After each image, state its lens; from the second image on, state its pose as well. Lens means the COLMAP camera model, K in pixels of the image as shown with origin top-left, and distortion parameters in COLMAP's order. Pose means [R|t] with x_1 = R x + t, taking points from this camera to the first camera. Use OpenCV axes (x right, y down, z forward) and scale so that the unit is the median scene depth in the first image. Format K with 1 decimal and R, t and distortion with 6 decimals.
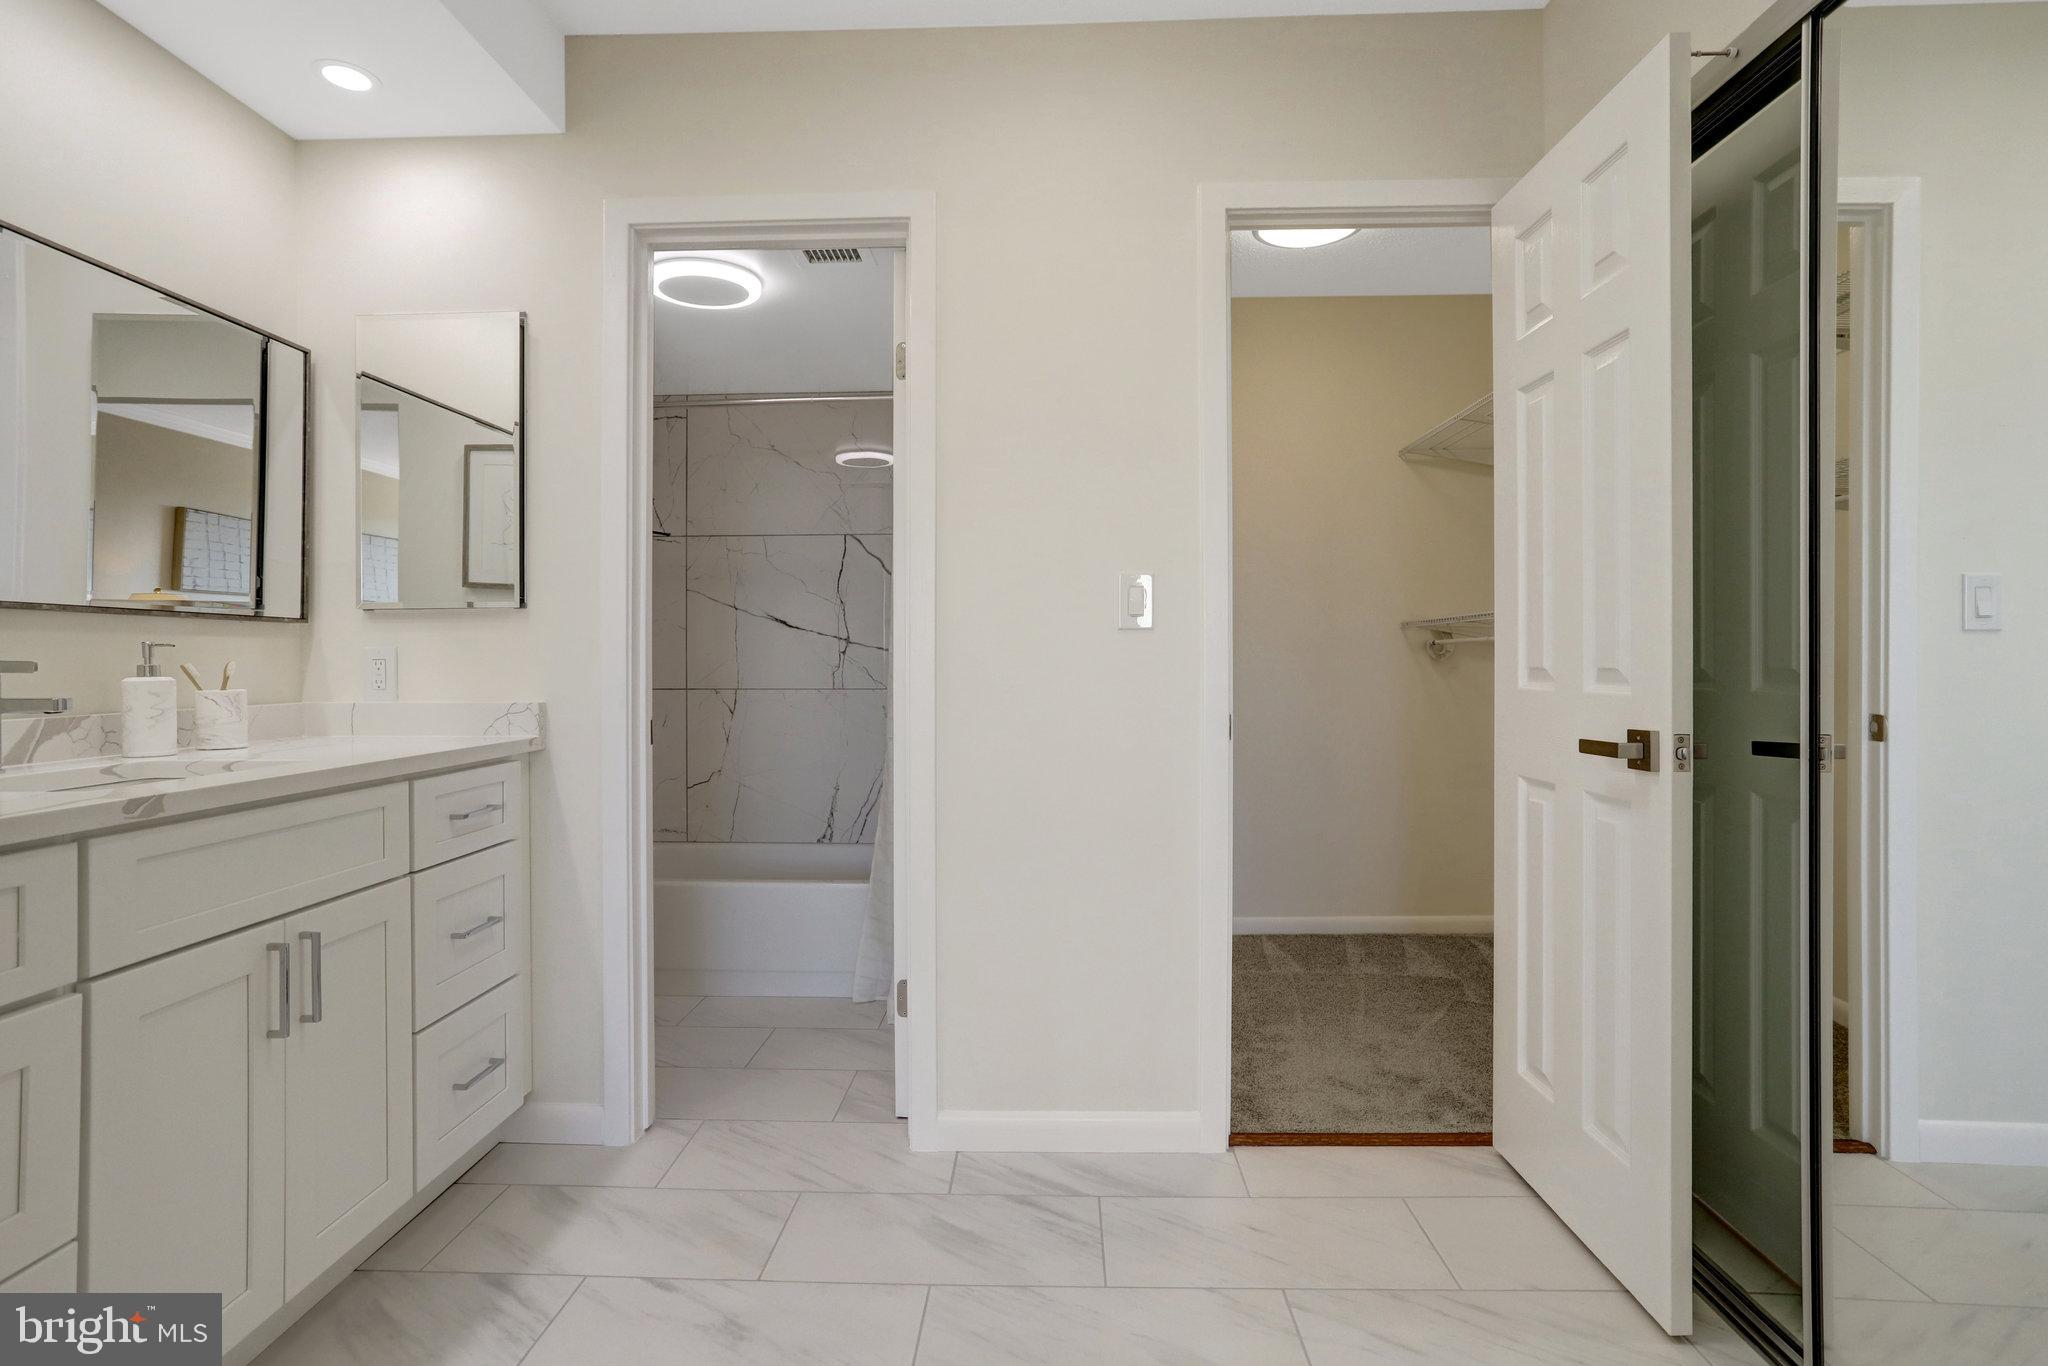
lens RADIAL K [[1013.3, 0, 1034.3], [0, 1013.3, 683.9], [0, 0, 1]] dist [-0.035431, 0.026134]
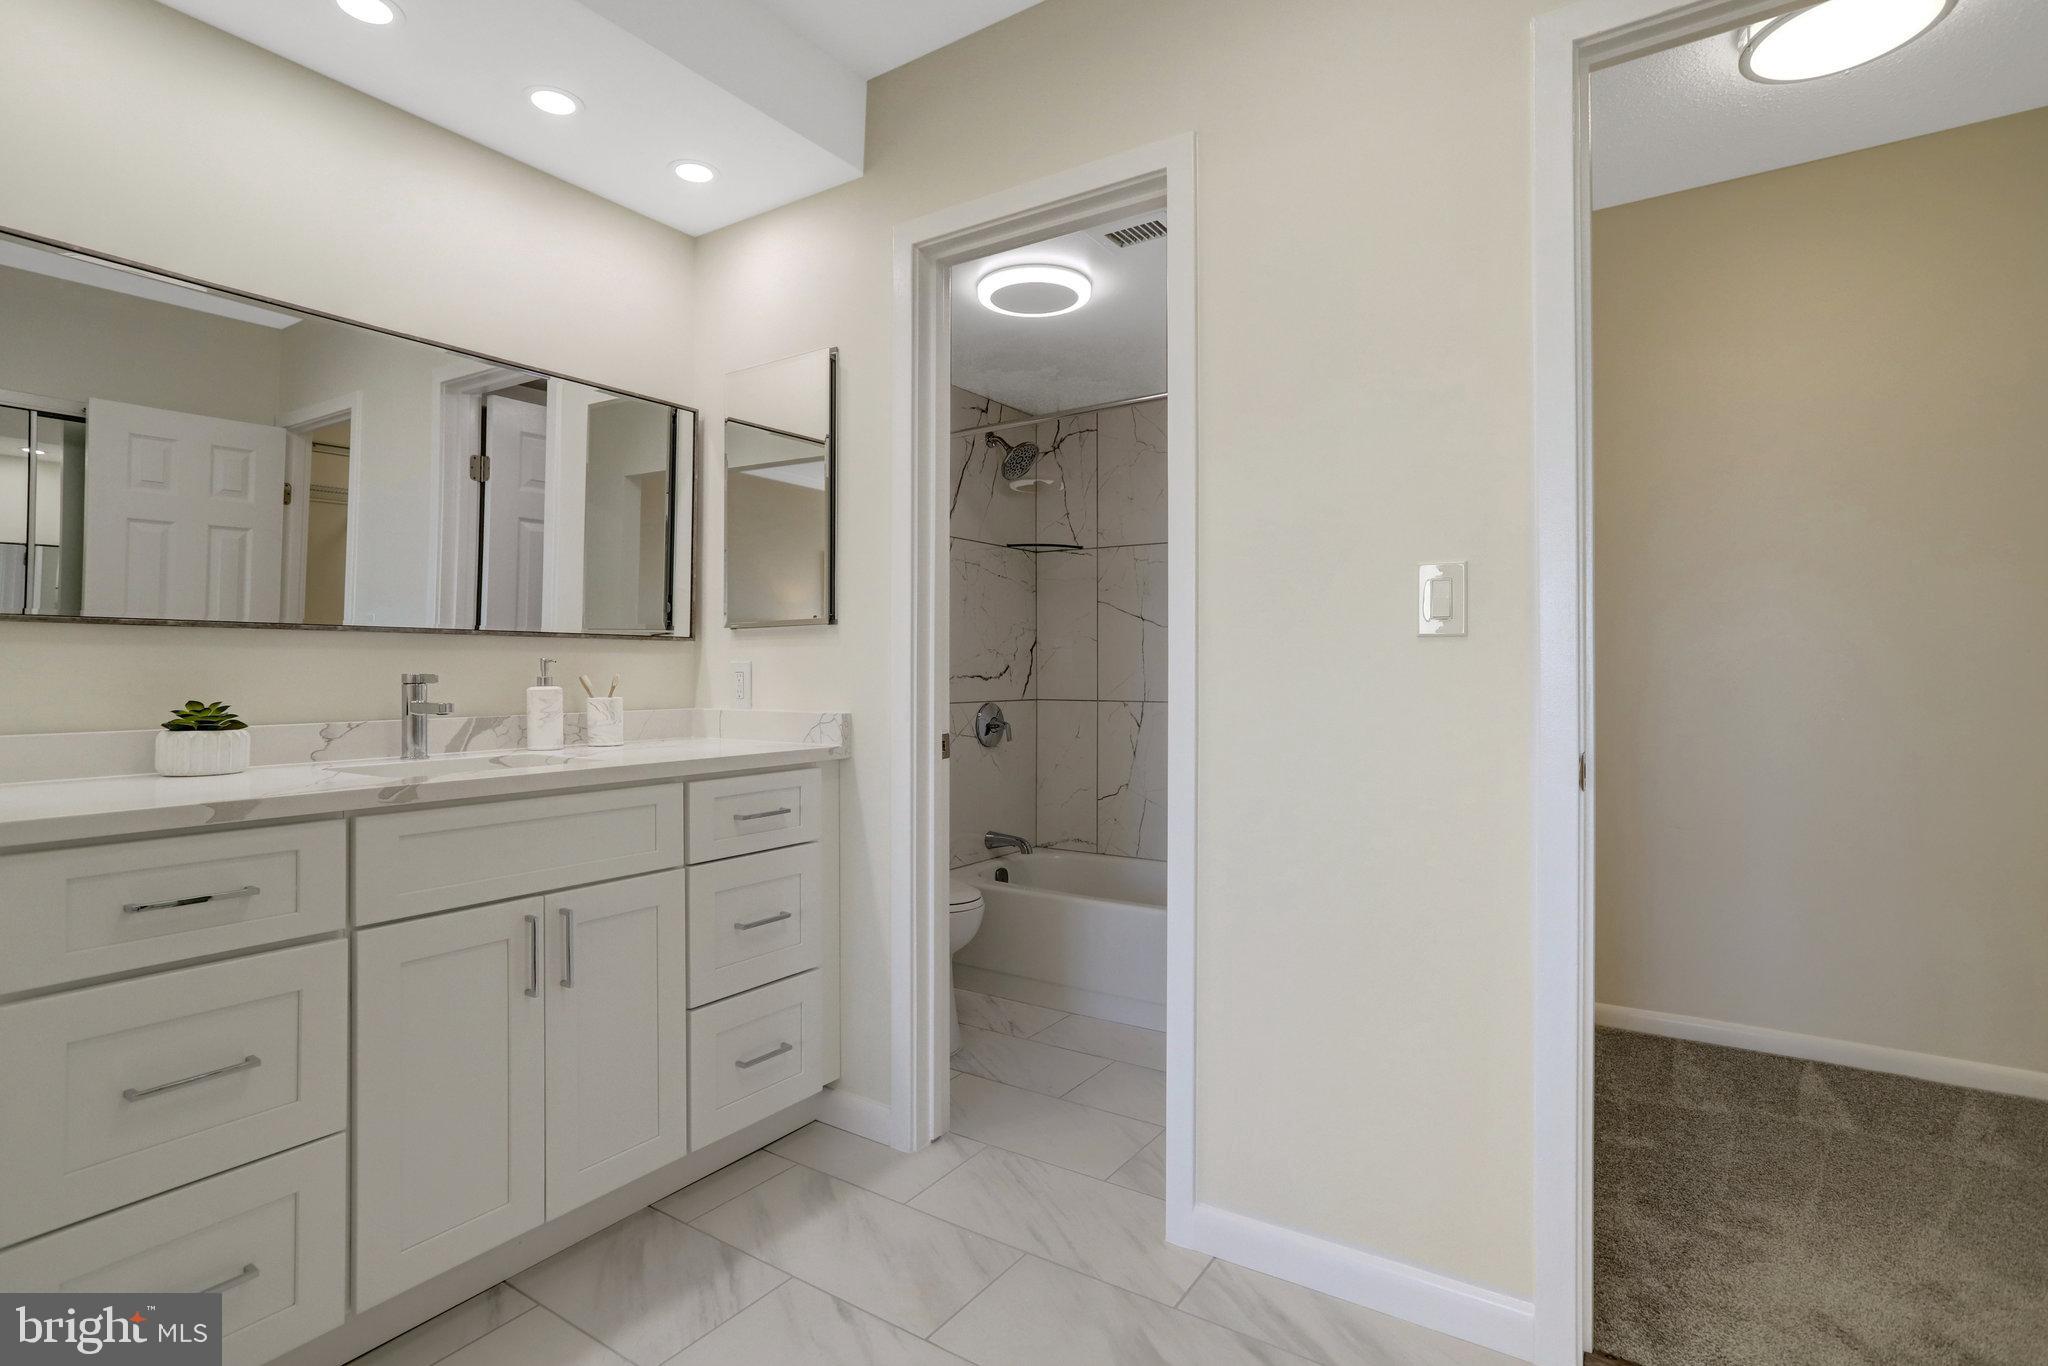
lens RADIAL K [[1012.2, 0, 1015.7], [0, 1012.2, 683.0], [0, 0, 1]] dist [-0.051420, 0.037843]
pose [[0.848568, 0.009011, -0.529009, 0.224667], [-0.014473, 0.999876, -0.006184, -0.009635], [0.528888, 0.012904, 0.848593, 0.198958]]
